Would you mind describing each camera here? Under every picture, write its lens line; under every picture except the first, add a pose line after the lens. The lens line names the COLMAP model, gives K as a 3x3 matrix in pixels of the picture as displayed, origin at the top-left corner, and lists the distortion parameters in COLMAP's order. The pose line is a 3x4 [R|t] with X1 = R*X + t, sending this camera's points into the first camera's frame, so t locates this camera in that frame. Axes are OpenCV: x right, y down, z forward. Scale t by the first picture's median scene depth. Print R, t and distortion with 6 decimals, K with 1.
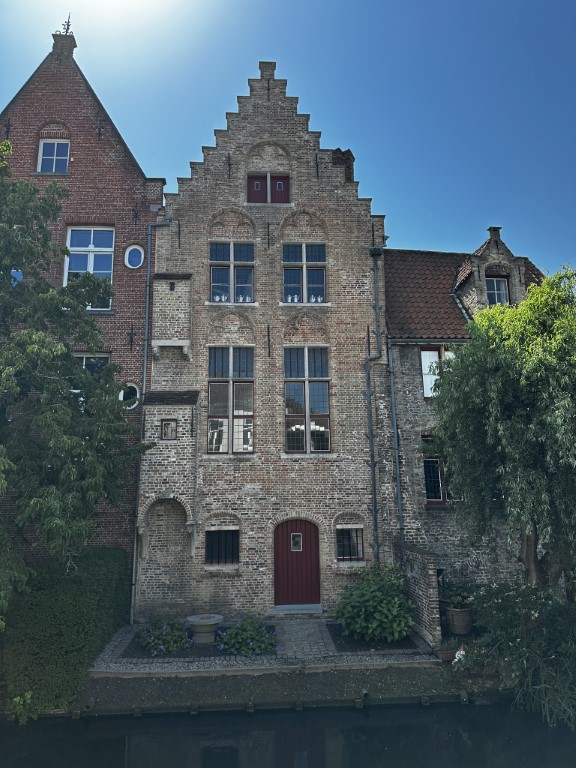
lens RADIAL K [[532.3, 0, 287.8], [0, 532.3, 384.8], [0, 0, 1]] dist [0.065871, -0.075699]
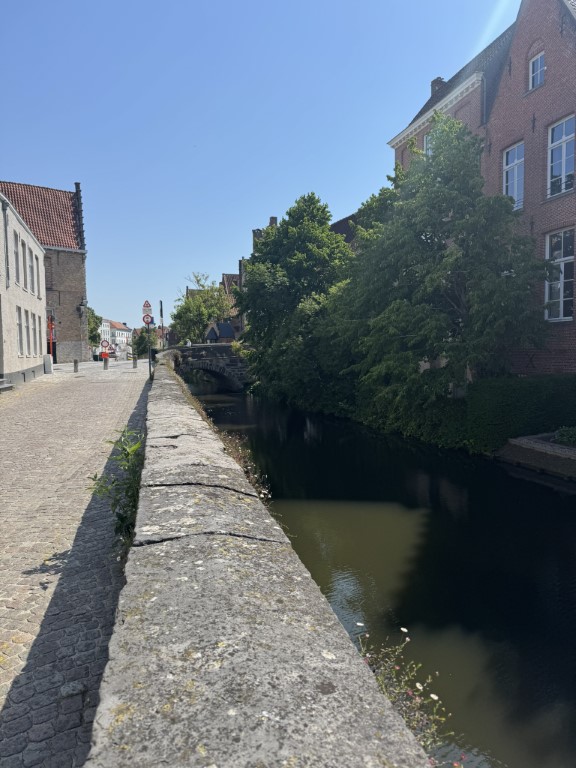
lens RADIAL K [[536.3, 0, 287.9], [0, 536.3, 385.3], [0, 0, 1]] dist [0.050065, -0.061264]
pose [[0.227495, 0.074156, -0.970952, 0.757295], [0.222316, 0.966808, 0.125928, -0.005305], [0.948062, -0.244506, 0.203458, 0.017151]]
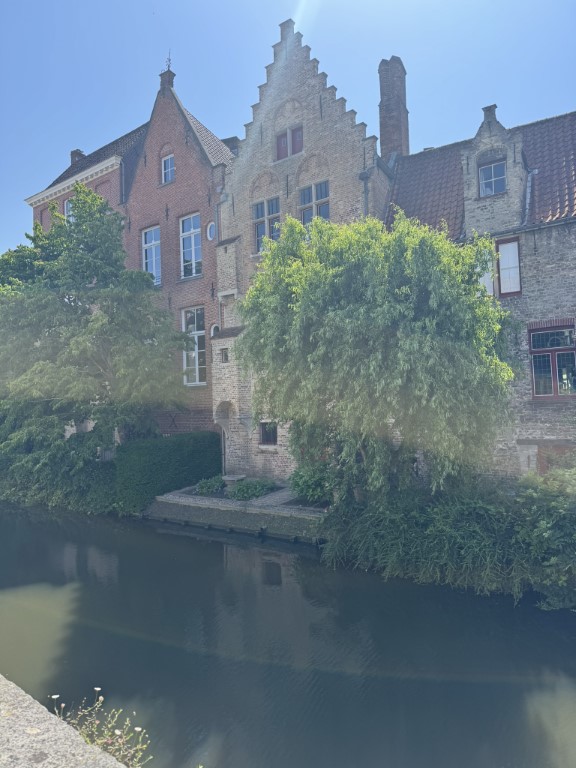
lens RADIAL K [[536.3, 0, 291.8], [0, 536.3, 377.2], [0, 0, 1]] dist [0.050065, -0.061264]
pose [[0.766336, -0.040551, -0.641159, 0.772945], [0.159867, 0.978649, 0.129184, -0.014703], [0.622231, -0.201498, 0.756457, -0.001345]]
